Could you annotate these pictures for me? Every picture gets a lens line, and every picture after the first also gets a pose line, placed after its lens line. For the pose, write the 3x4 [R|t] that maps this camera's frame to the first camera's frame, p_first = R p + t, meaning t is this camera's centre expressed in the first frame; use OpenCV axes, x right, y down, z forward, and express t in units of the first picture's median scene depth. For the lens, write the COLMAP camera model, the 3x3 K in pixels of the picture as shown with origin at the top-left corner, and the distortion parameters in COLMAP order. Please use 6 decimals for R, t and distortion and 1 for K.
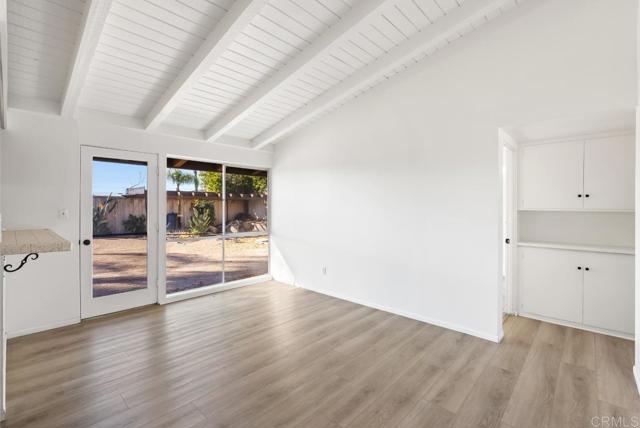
lens RADIAL K [[285.5, 0, 319.7], [0, 285.5, 210.1], [0, 0, 1]] dist [-0.000524, 0.000089]
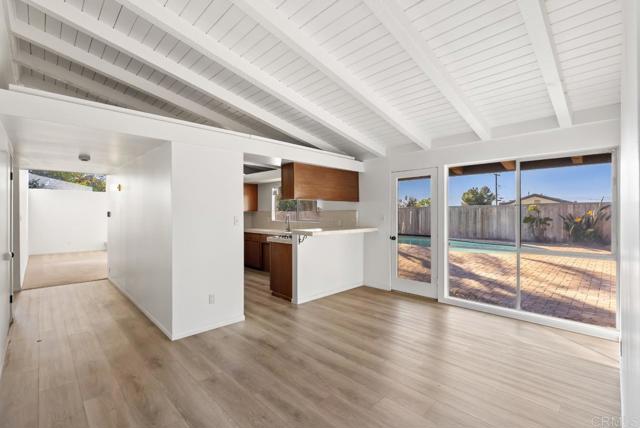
lens RADIAL K [[285.5, 0, 319.7], [0, 285.5, 210.1], [0, 0, 1]] dist [-0.000524, 0.000089]
pose [[-0.039860, -0.009583, -0.999159, 0.737976], [-0.002193, 0.999952, -0.009503, -0.018380], [0.999203, 0.001812, -0.039879, 0.742845]]
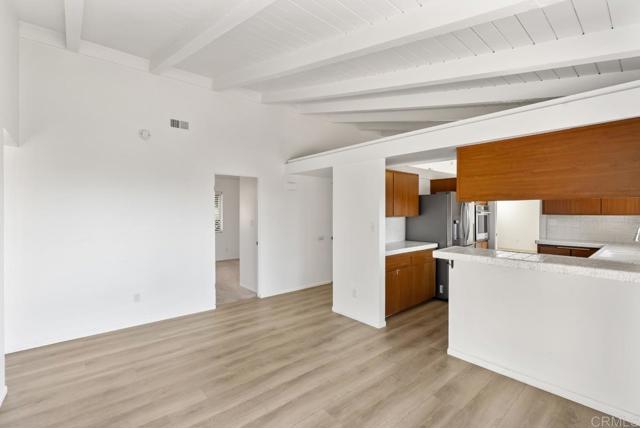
lens RADIAL K [[293.1, 0, 323.9], [0, 293.1, 211.2], [0, 0, 1]] dist [-0.002573, -0.000376]
pose [[-0.995840, -0.003297, 0.091055, -0.320267], [-0.003305, 0.999995, 0.000071, -0.050657], [-0.091055, -0.000230, -0.995846, 1.587515]]
